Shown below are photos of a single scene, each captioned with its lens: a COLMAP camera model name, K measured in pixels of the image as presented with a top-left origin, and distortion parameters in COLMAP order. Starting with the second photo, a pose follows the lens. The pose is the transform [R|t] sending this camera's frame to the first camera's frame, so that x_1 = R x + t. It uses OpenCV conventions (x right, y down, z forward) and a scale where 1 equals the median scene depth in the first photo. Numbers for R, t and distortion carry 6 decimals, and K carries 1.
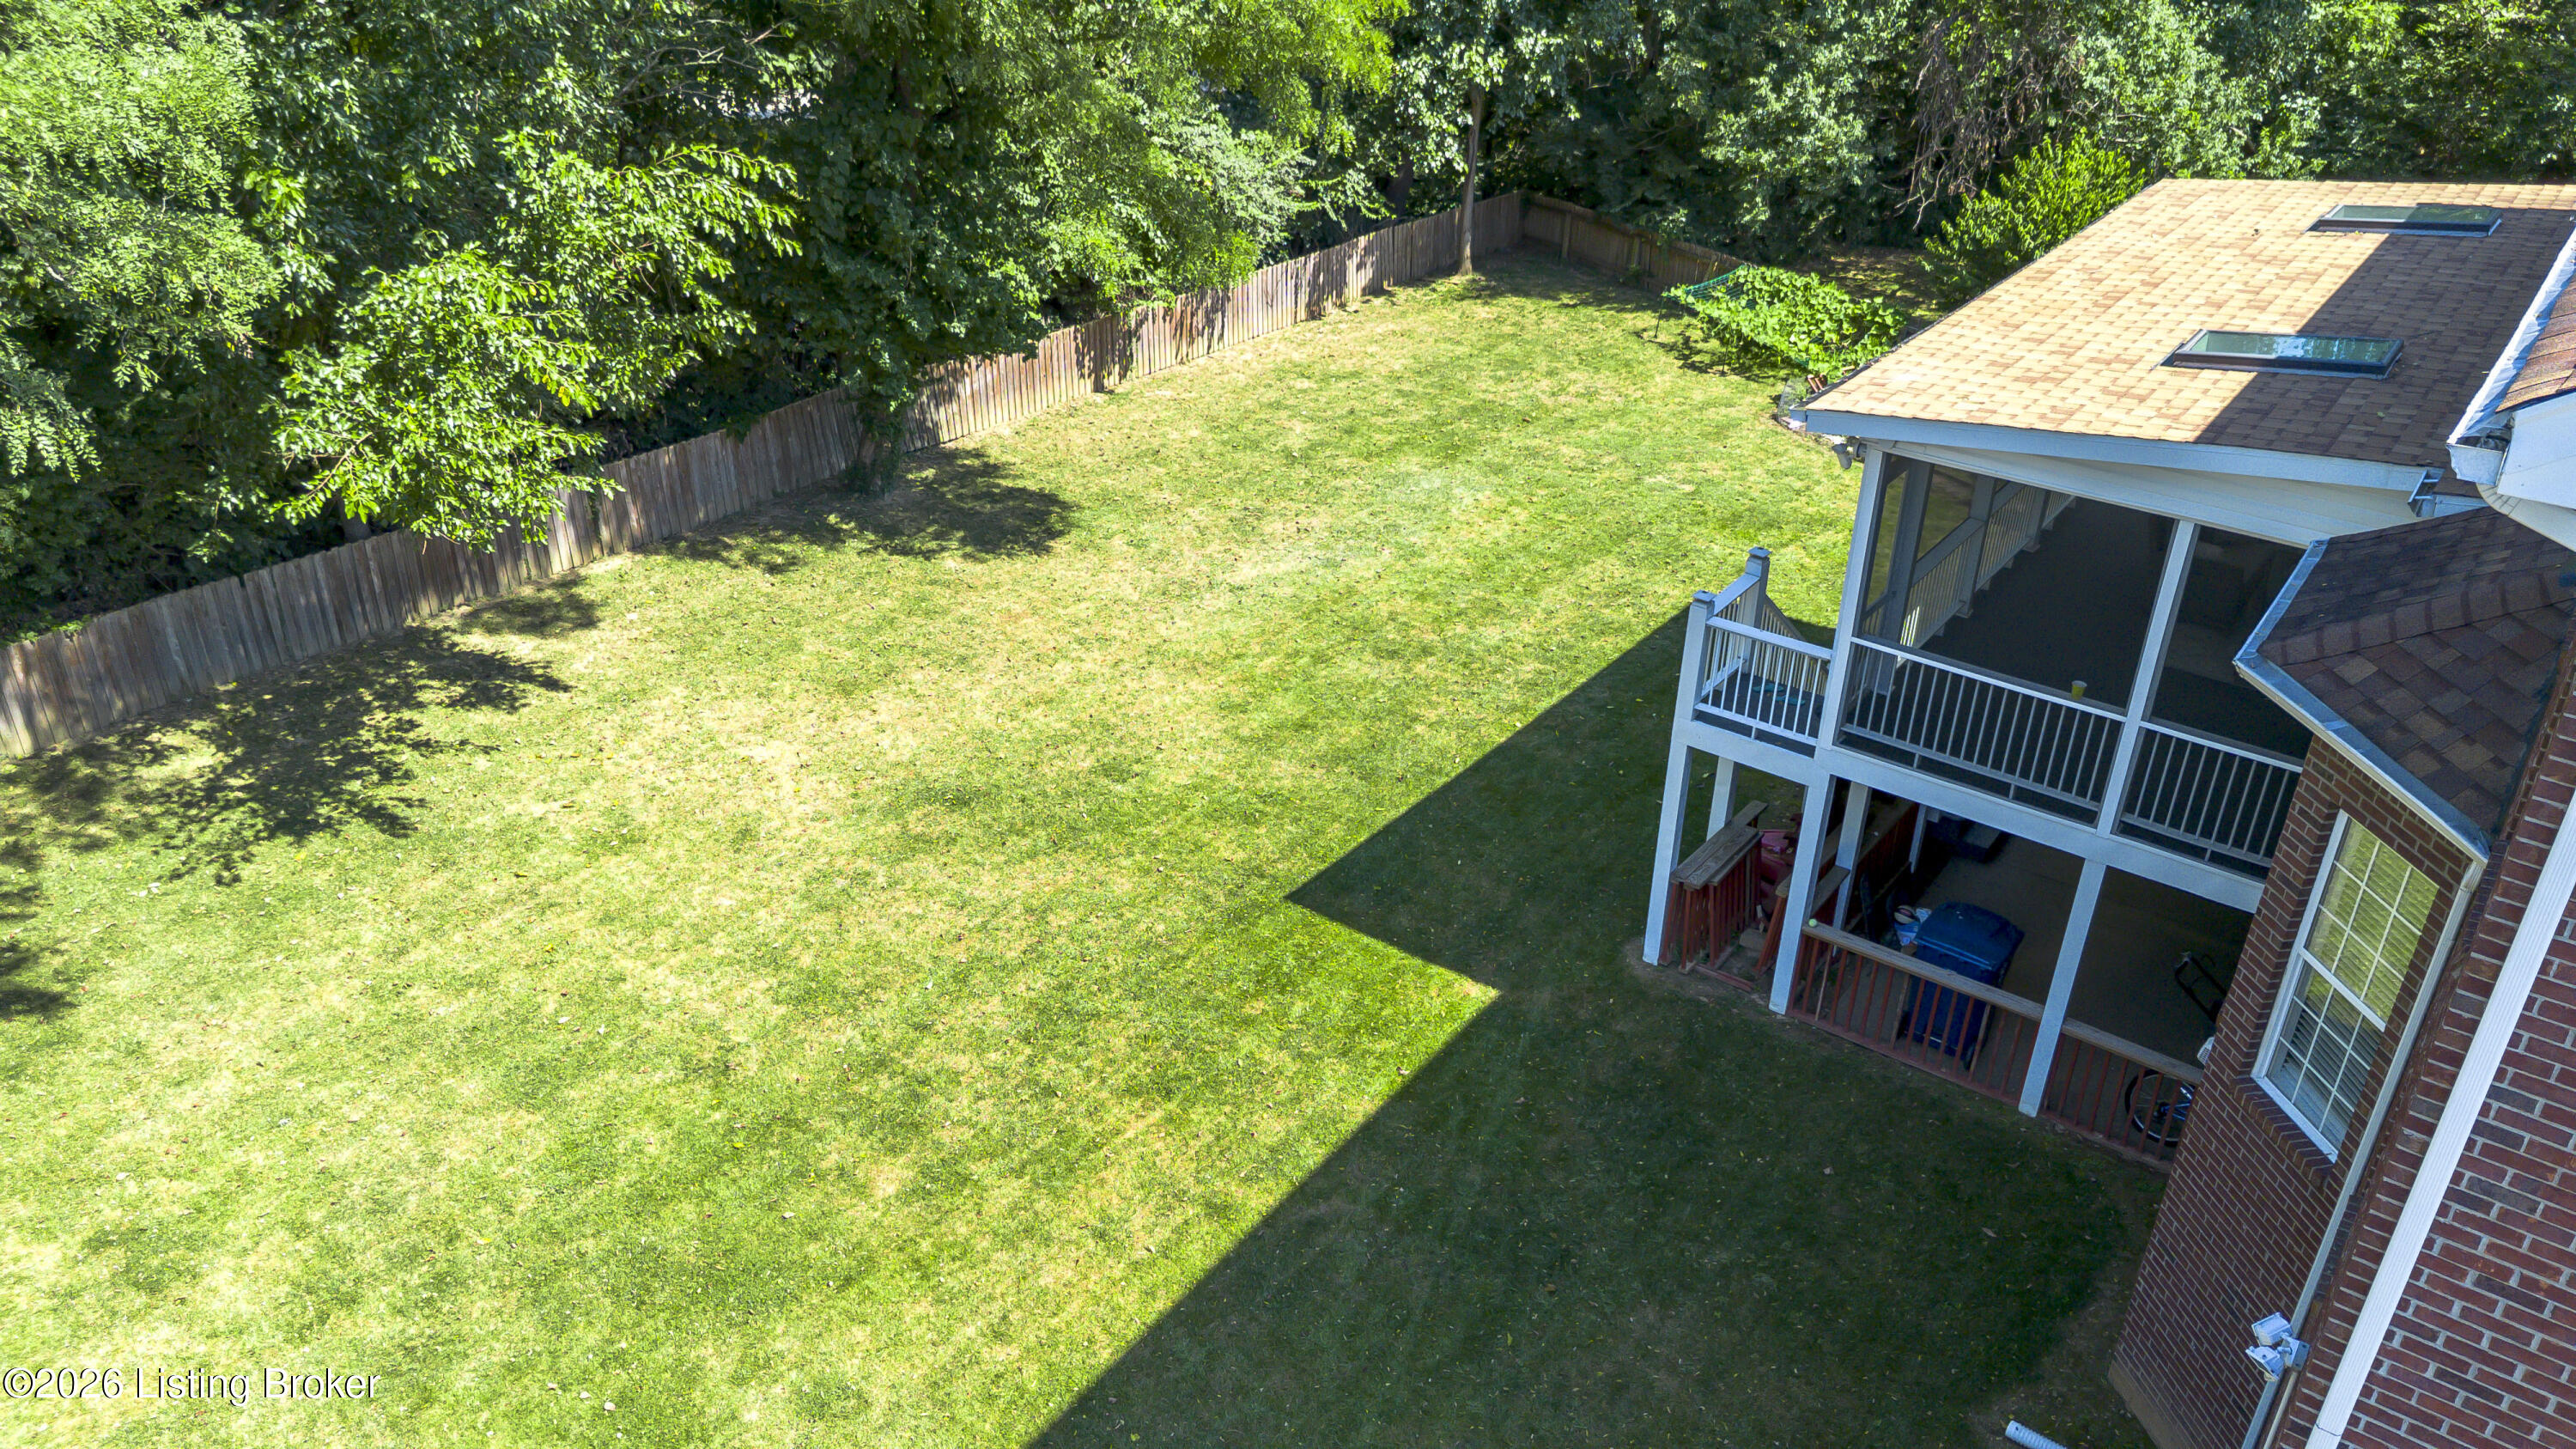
lens RADIAL K [[1820.6, 0, 1266.5], [0, 1820.6, 717.9], [0, 0, 1]] dist [0.065034, -0.070919]
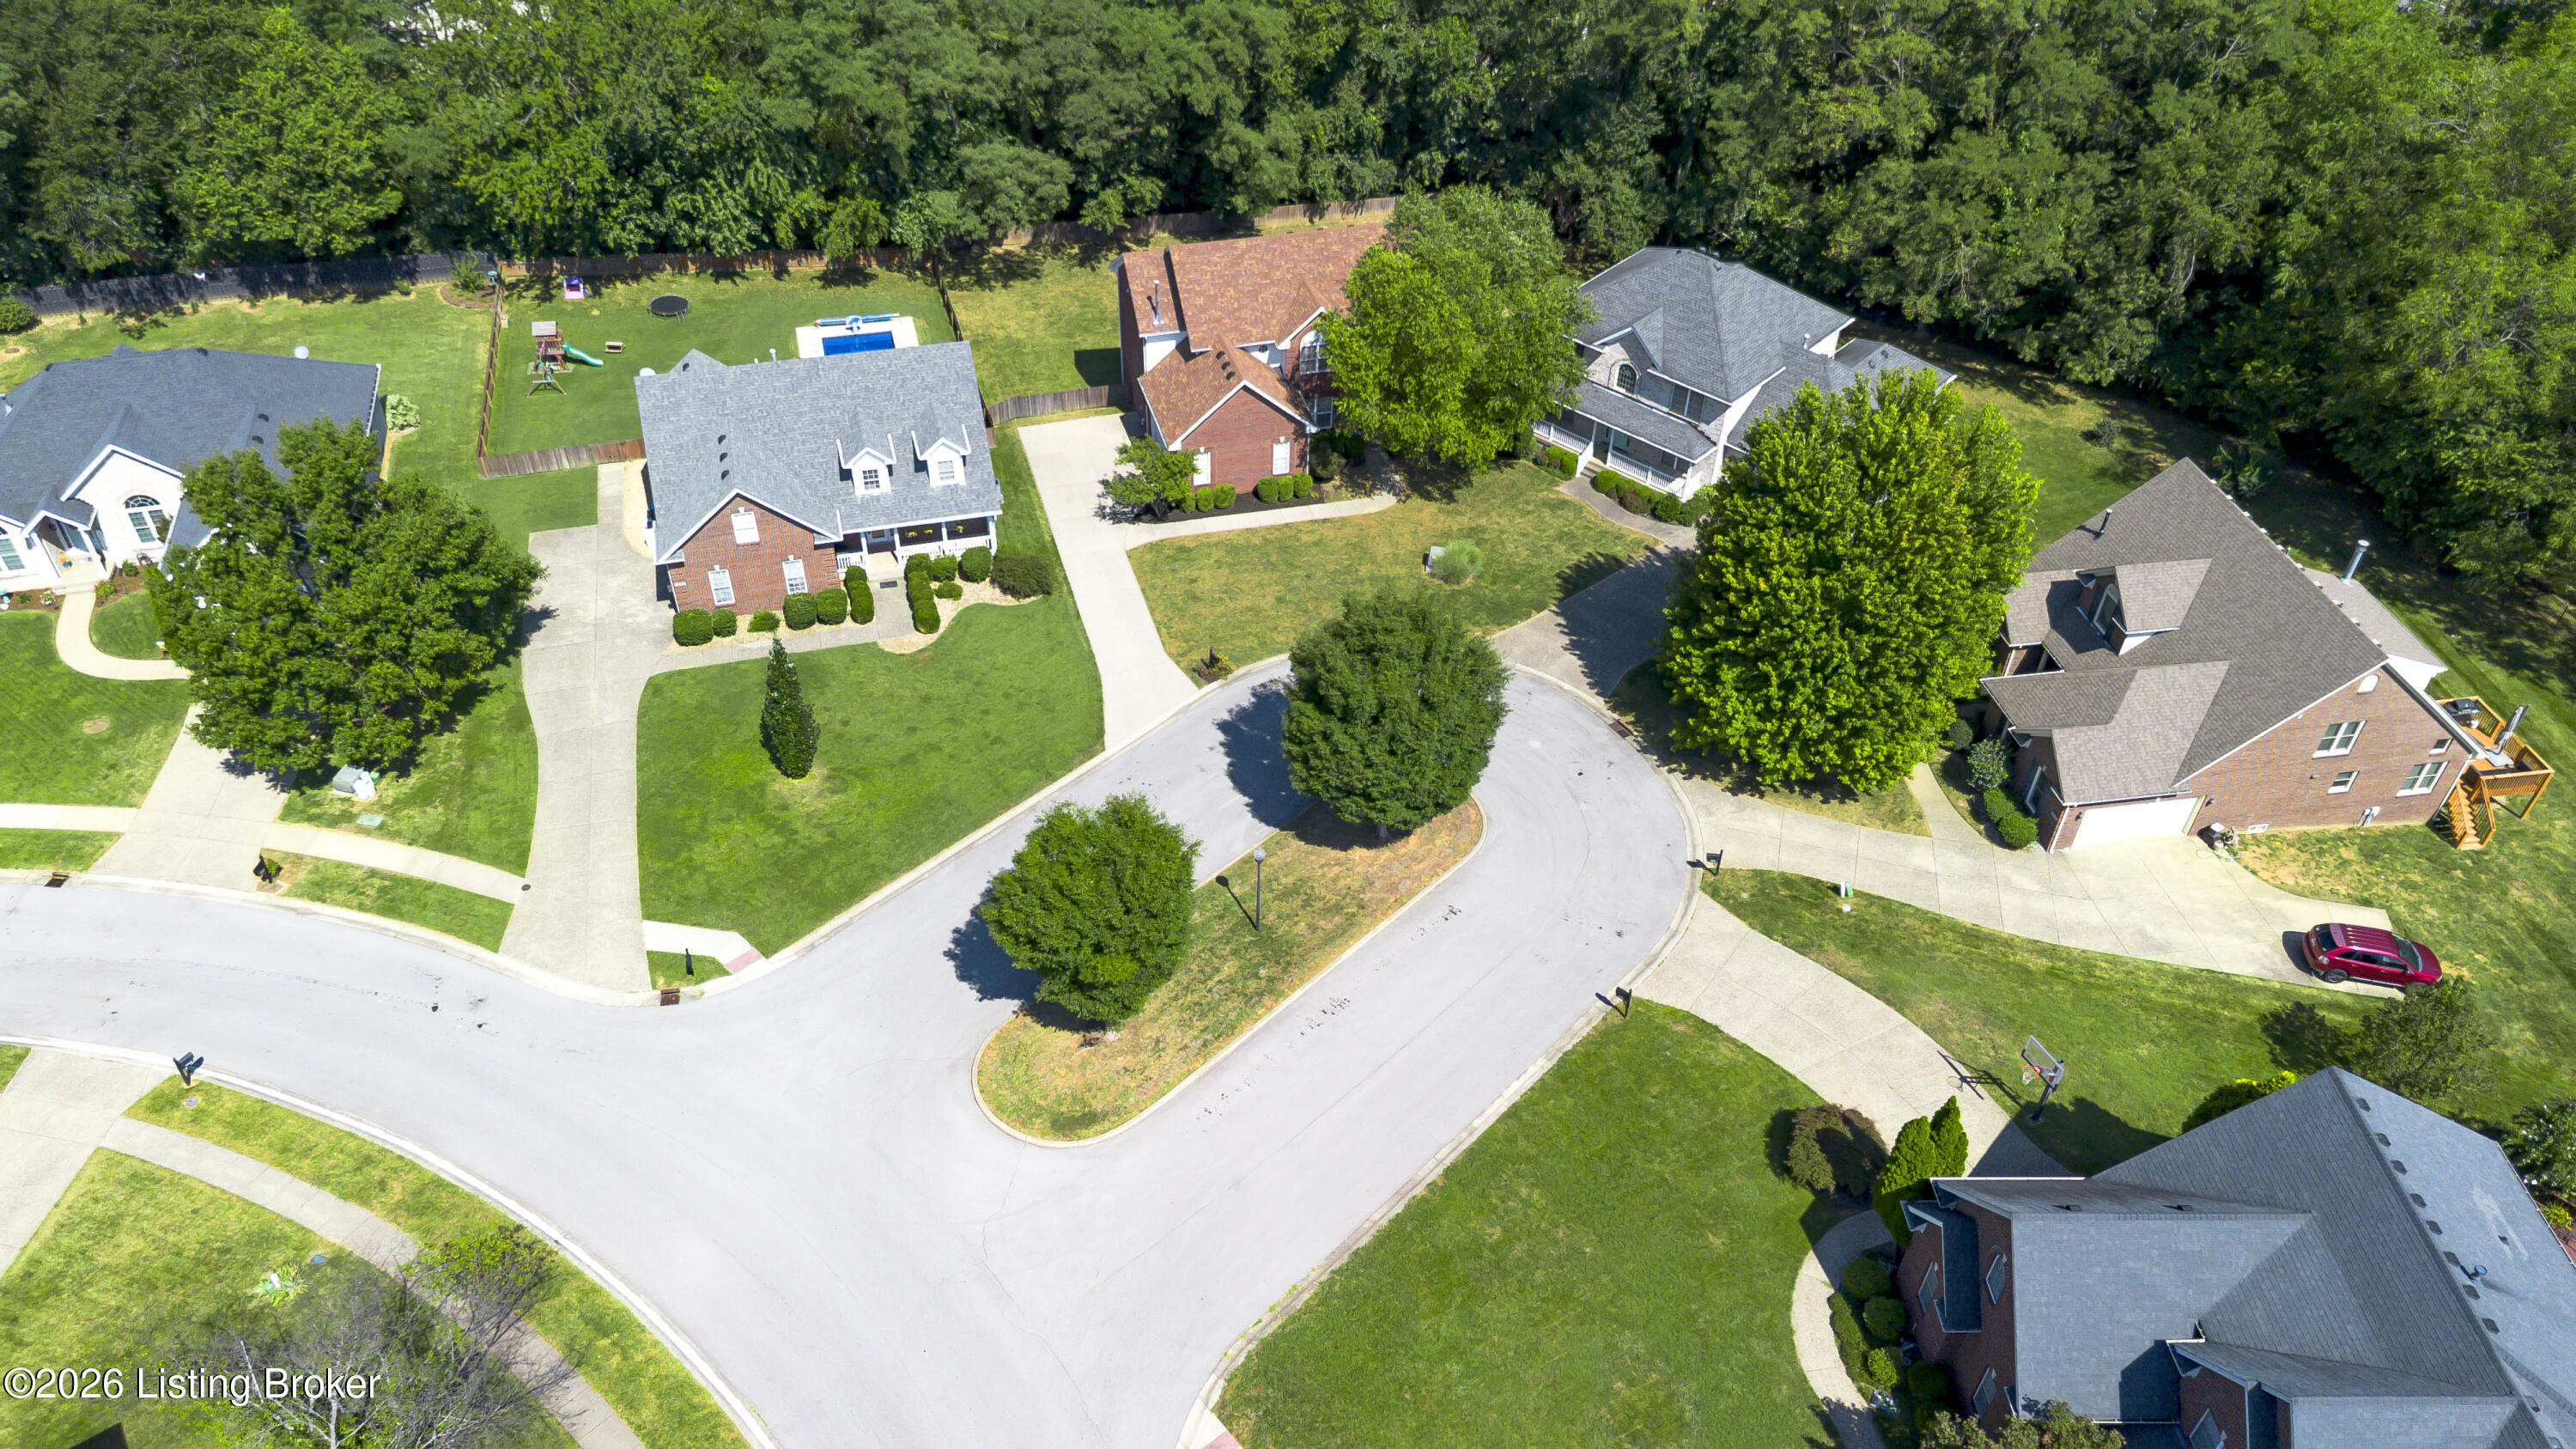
lens RADIAL K [[1820.6, 0, 1280.3], [0, 1820.6, 725.3], [0, 0, 1]] dist [0.065034, -0.070919]
pose [[0.790967, 0.400684, -0.462409, 2.757091], [-0.302167, 0.912960, 0.274226, -0.333605], [0.532039, -0.077180, 0.843195, -3.145389]]
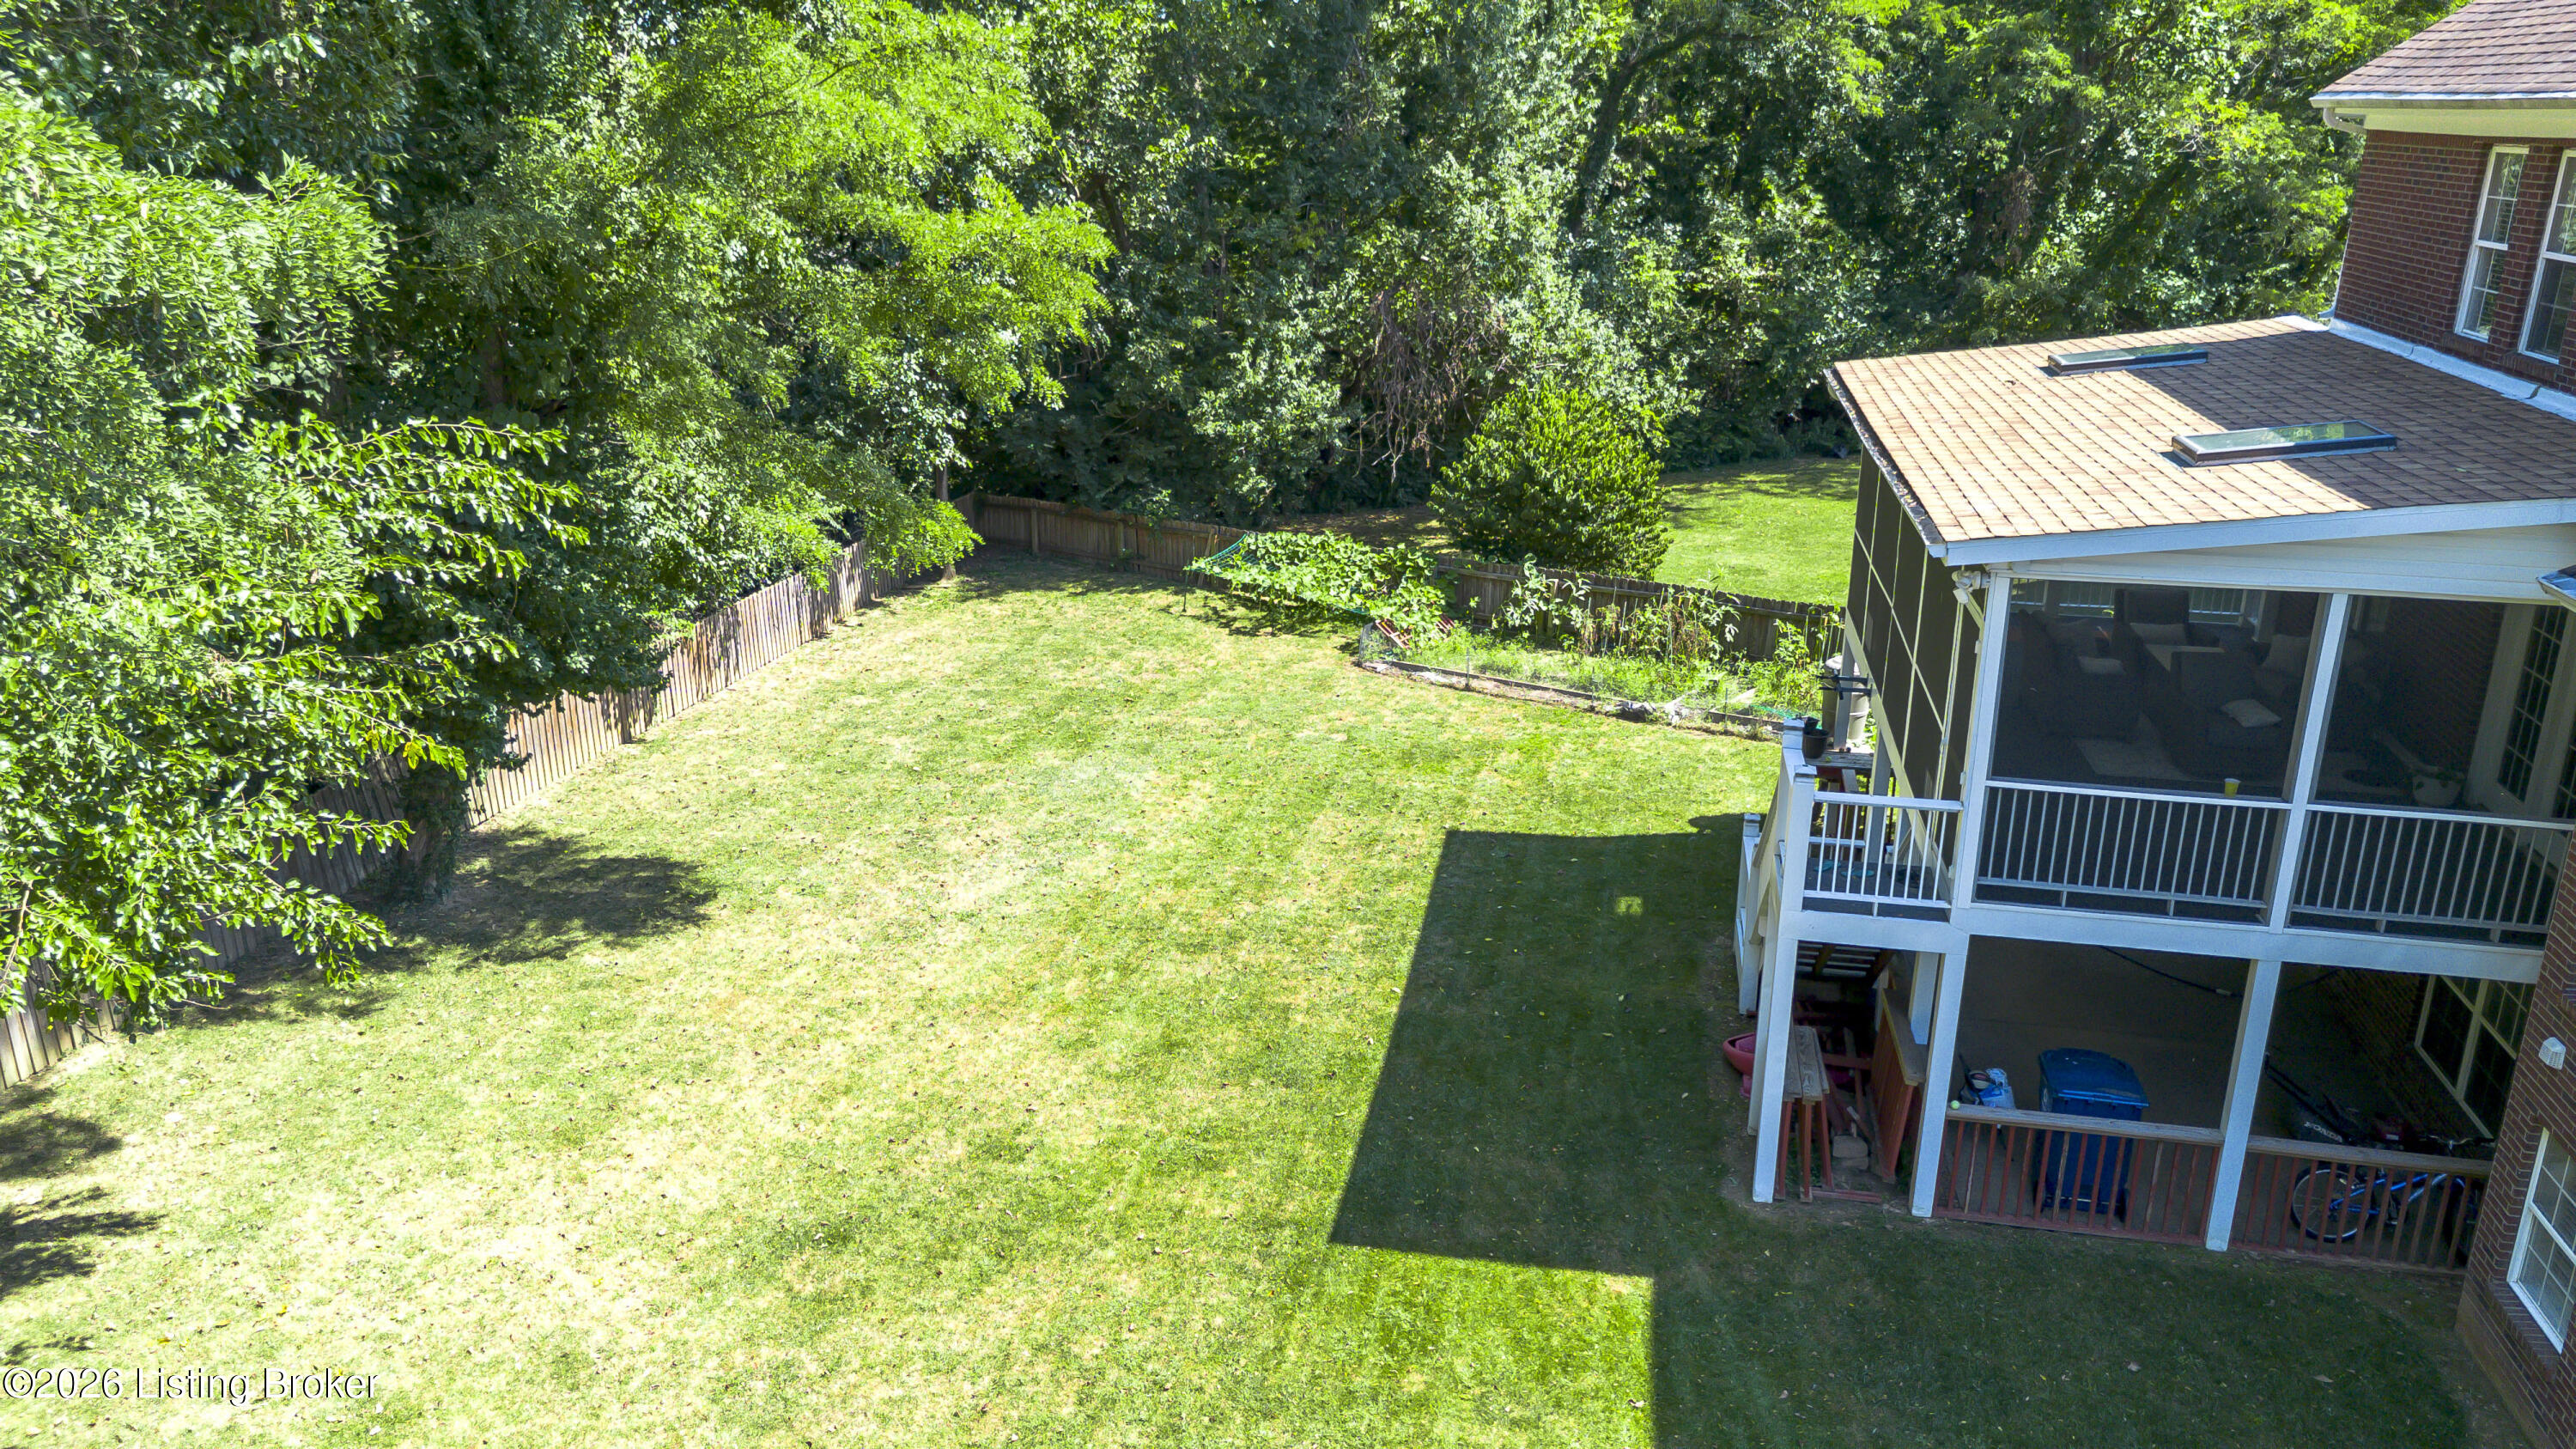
lens RADIAL K [[1820.6, 0, 1296.3], [0, 1820.6, 723.8], [0, 0, 1]] dist [0.065034, -0.070919]
pose [[0.900388, -0.147648, 0.409270, -0.224436], [0.216922, 0.967747, -0.128103, -0.017034], [-0.377155, 0.204123, 0.903376, 0.166872]]
